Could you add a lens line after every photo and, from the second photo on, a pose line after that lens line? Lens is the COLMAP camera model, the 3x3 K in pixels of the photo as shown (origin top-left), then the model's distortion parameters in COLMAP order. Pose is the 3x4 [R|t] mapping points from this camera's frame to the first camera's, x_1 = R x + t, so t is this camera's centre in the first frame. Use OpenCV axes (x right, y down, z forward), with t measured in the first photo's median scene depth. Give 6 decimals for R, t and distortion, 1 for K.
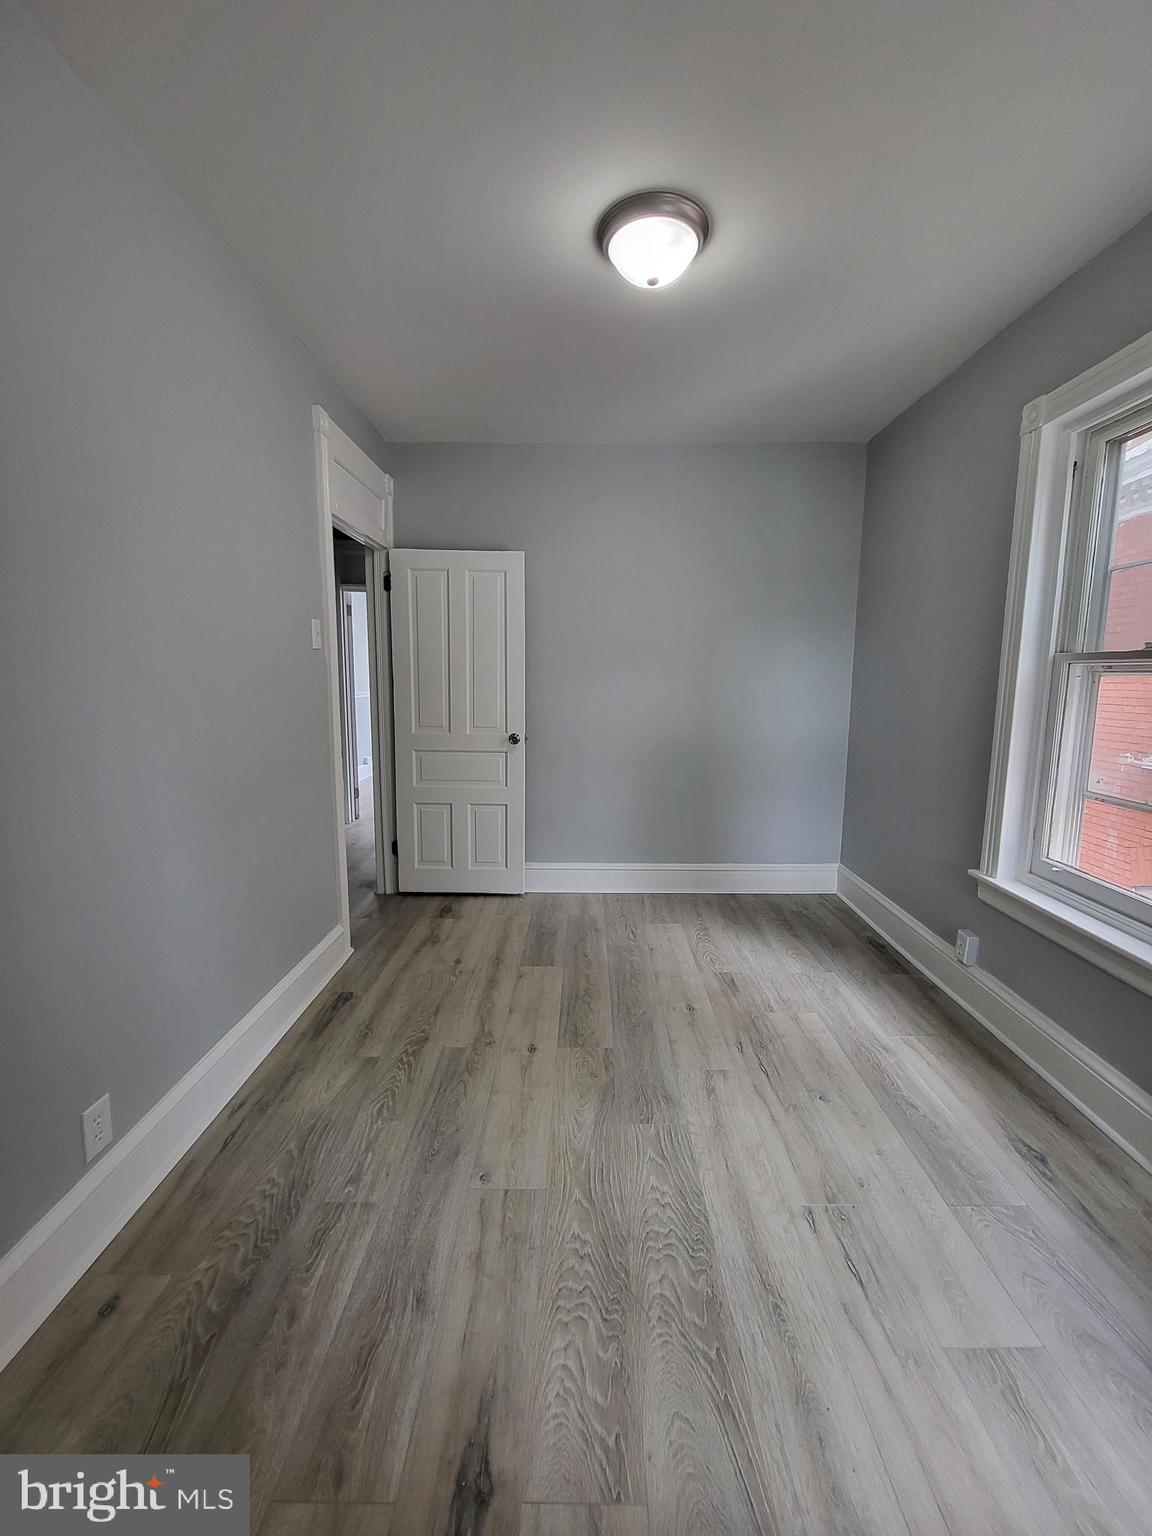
lens RADIAL K [[609.6, 0, 583.6], [0, 609.6, 760.4], [0, 0, 1]] dist [0.000606, -0.001325]
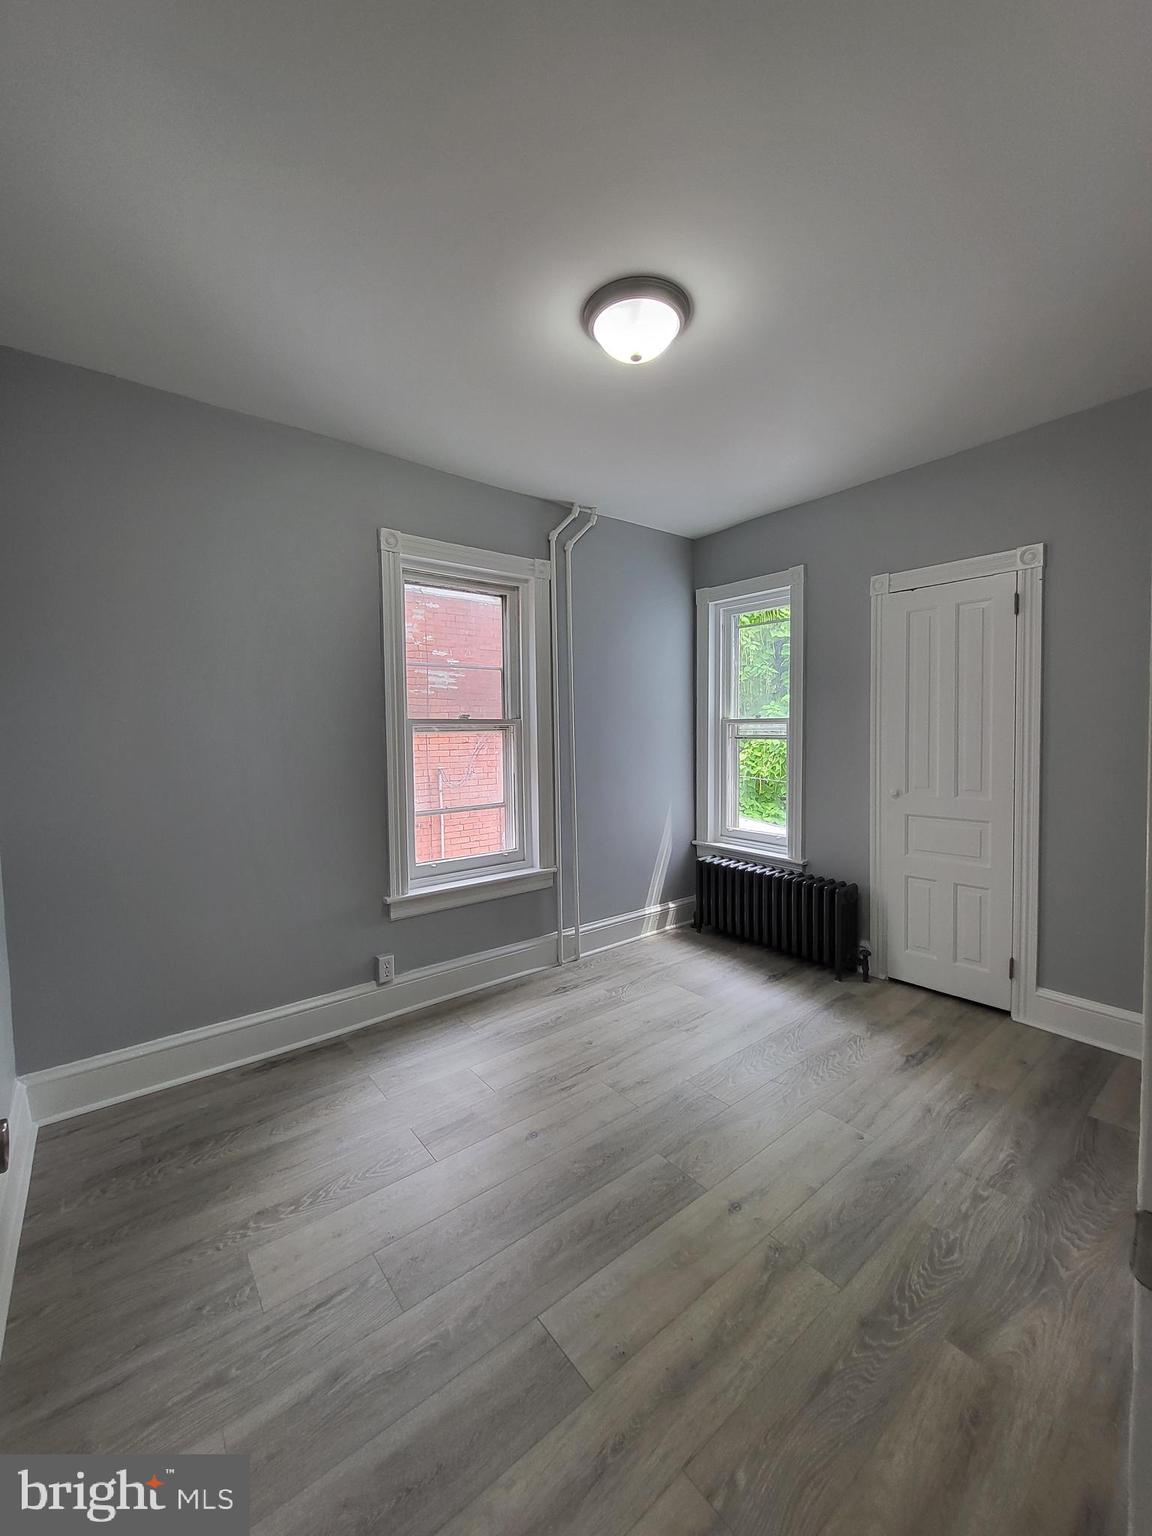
lens RADIAL K [[609.6, 0, 581.7], [0, 609.6, 754.5], [0, 0, 1]] dist [0.000606, -0.001325]
pose [[-0.633389, -0.032166, 0.773165, -0.551570], [0.115678, 0.983973, 0.135701, -0.232452], [-0.765139, 0.175390, -0.619517, 1.544524]]
